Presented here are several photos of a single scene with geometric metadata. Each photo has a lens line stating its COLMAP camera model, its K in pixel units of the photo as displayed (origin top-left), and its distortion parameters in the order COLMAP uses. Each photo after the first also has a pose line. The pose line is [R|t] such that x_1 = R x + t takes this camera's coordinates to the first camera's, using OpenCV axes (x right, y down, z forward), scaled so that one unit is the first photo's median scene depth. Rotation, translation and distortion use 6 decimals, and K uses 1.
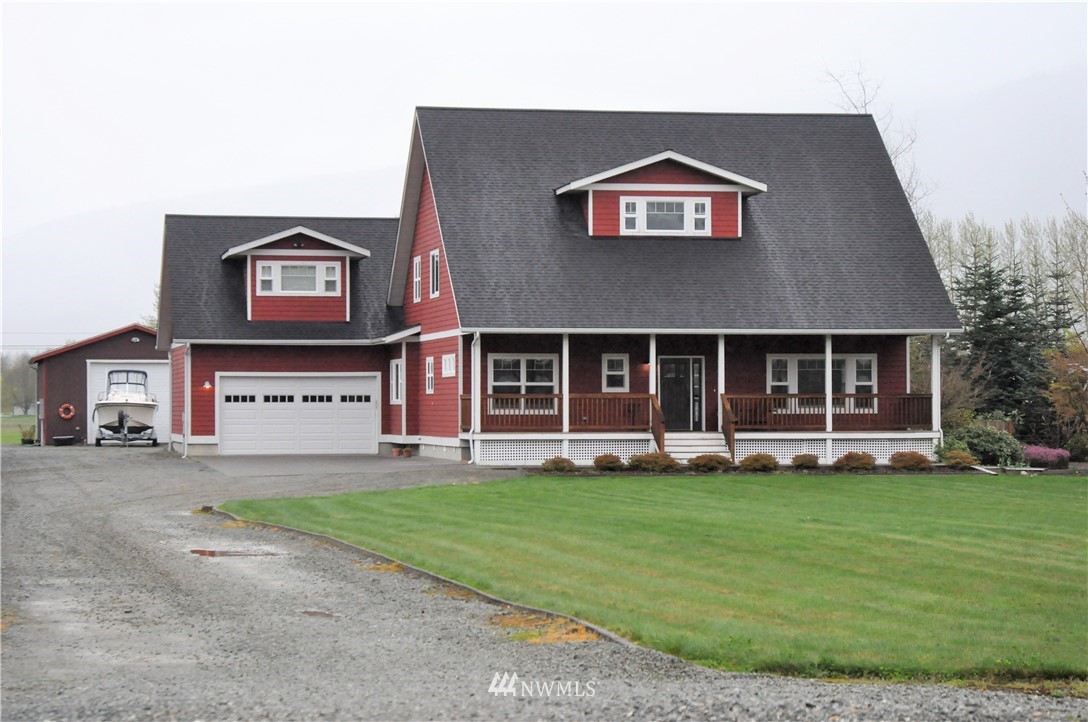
lens RADIAL K [[2819.8, 0, 544.4], [0, 2819.8, 361.1], [0, 0, 1]] dist [0.405071, 0.000000]
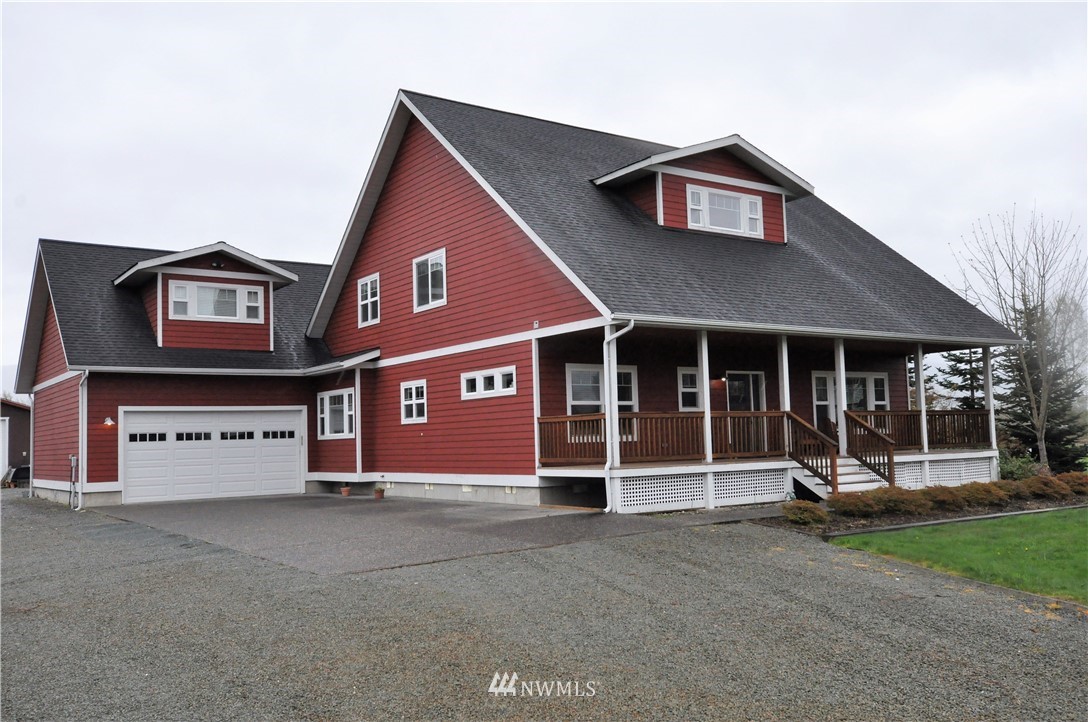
lens RADIAL K [[977.3, 0, 542.6], [0, 977.3, 365.3], [0, 0, 1]] dist [0.065777, -0.007444]
pose [[0.915003, 0.007493, 0.403377, -0.119417], [0.020361, 0.997696, -0.064718, 0.013394], [-0.402933, 0.067431, 0.912742, 0.677813]]
